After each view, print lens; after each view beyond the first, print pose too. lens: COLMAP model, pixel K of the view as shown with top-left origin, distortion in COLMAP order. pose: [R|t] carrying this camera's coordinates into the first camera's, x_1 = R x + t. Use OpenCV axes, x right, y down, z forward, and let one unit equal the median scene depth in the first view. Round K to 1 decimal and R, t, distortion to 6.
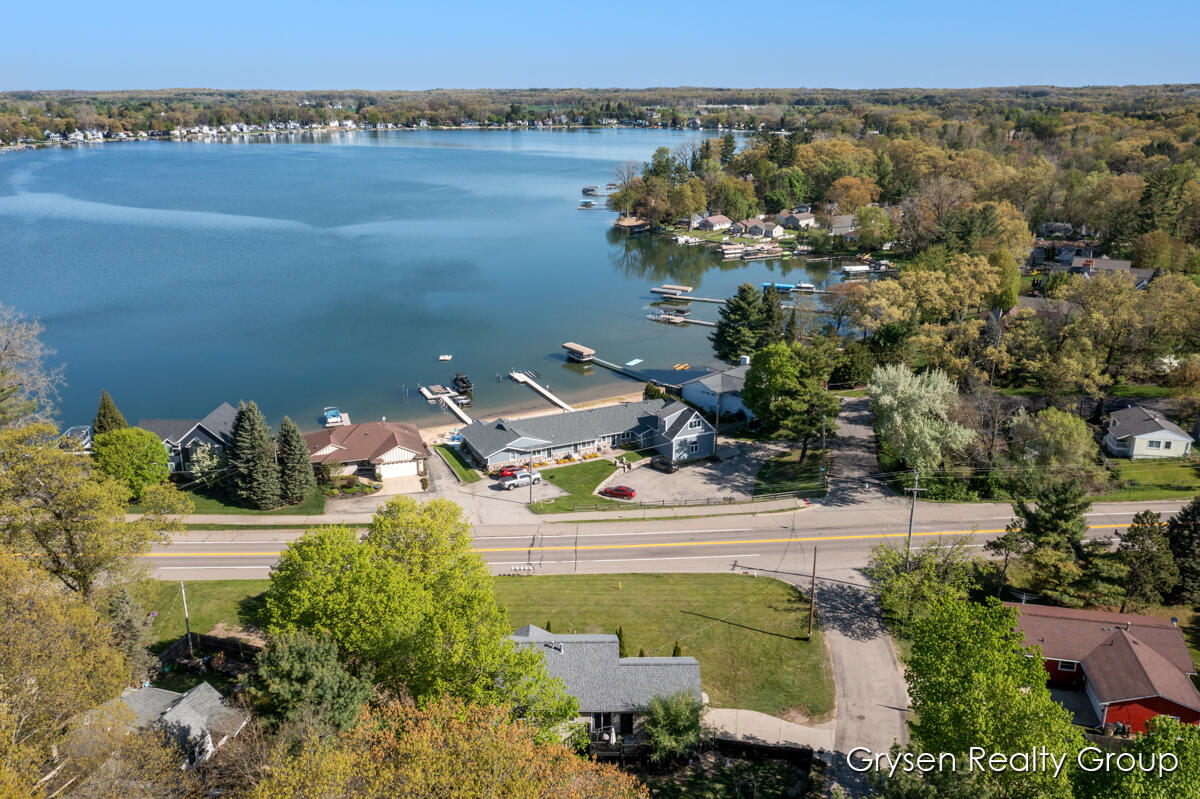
lens RADIAL K [[945.7, 0, 603.1], [0, 945.7, 395.2], [0, 0, 1]] dist [-0.025255, 0.030925]
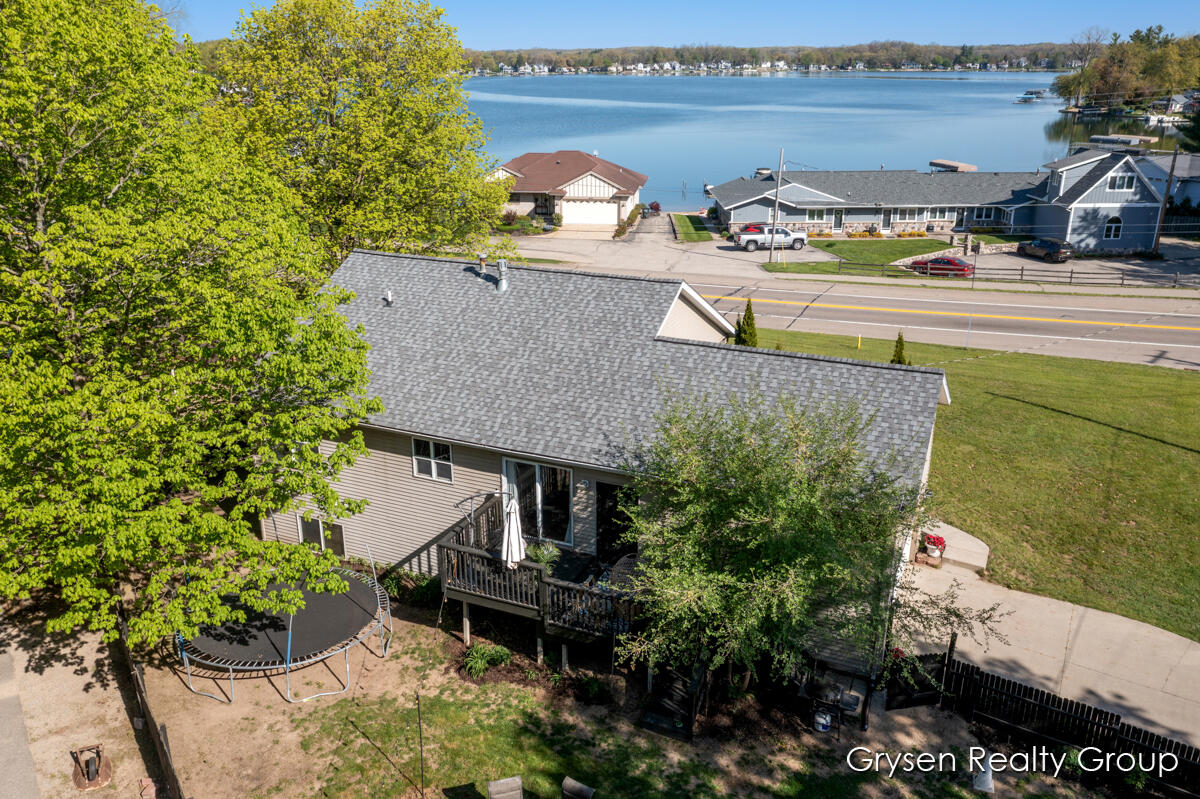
lens RADIAL K [[945.7, 0, 596.0], [0, 945.7, 403.8], [0, 0, 1]] dist [-0.025255, 0.030925]
pose [[0.900316, 0.139548, -0.412259, 0.065817], [-0.122979, 0.990172, 0.066600, 0.152714], [0.417501, -0.009262, 0.908629, 0.386547]]
